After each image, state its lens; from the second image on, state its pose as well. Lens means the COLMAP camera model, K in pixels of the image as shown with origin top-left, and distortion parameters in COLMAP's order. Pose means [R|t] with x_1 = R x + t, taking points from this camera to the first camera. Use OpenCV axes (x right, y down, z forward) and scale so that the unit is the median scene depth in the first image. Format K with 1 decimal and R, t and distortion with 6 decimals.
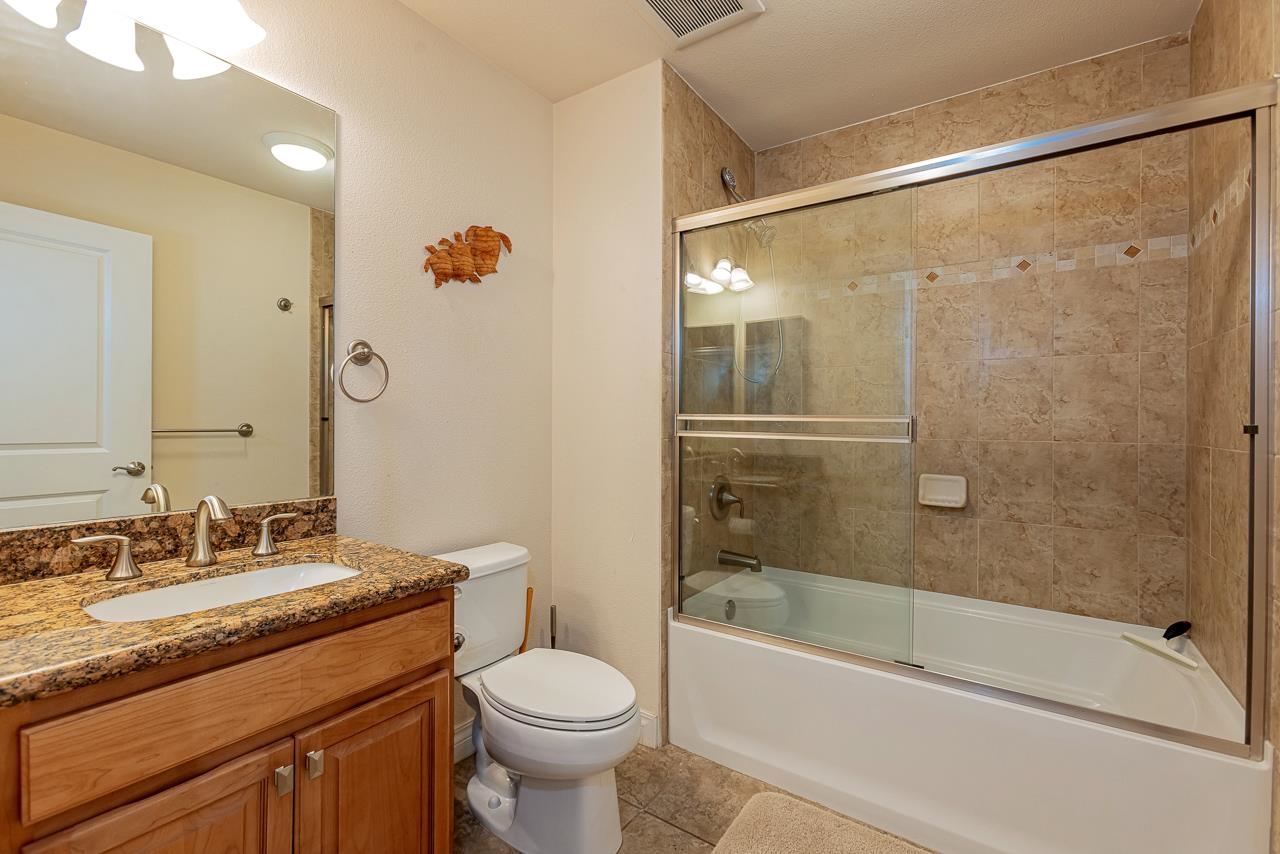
lens RADIAL K [[568.7, 0, 609.4], [0, 568.7, 422.8], [0, 0, 1]] dist [0.001086, 0.000435]
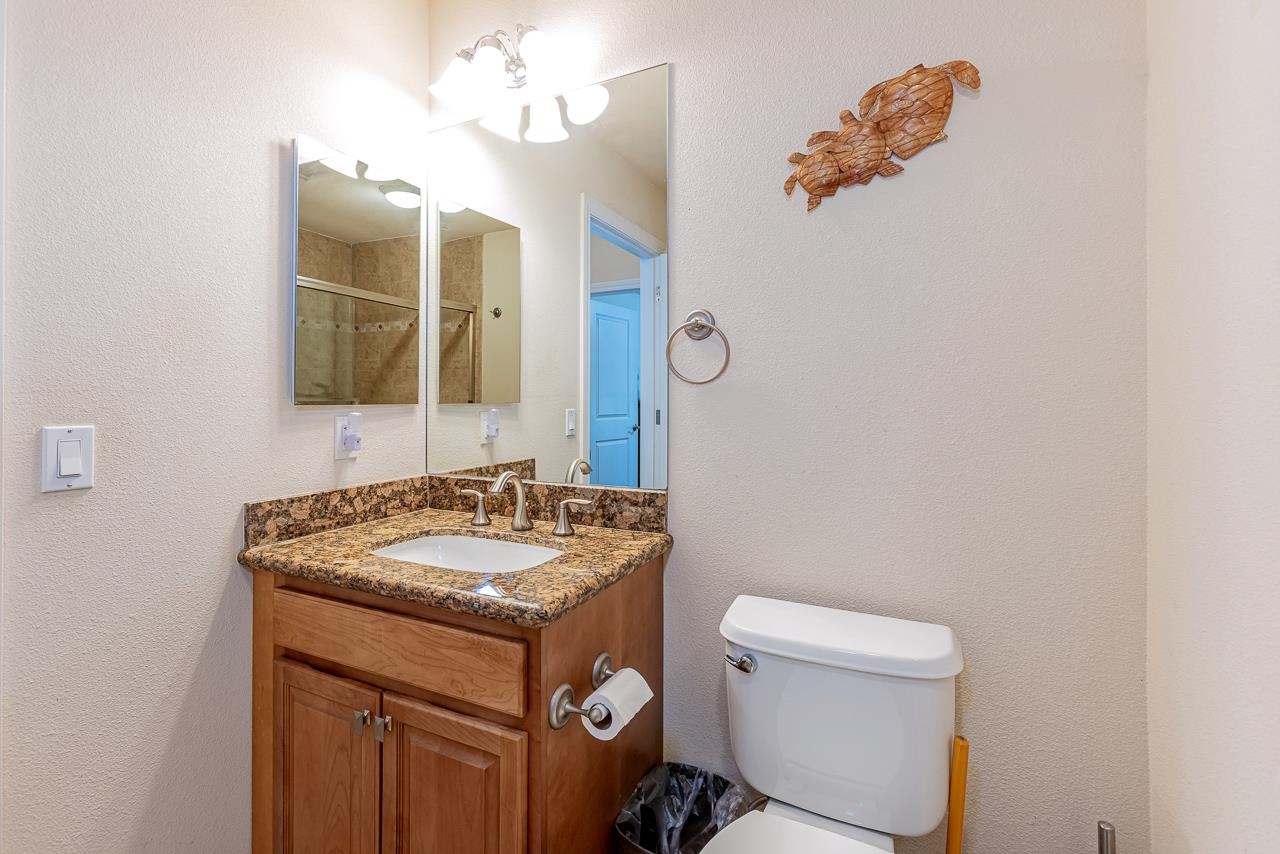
lens RADIAL K [[579.0, 0, 638.8], [0, 579.0, 397.6], [0, 0, 1]] dist [-0.001133, 0.000035]
pose [[0.168002, -0.015210, -0.985669, 0.417816], [0.003871, 0.999883, -0.014770, -0.004850], [0.985779, -0.001334, 0.168041, 0.833485]]
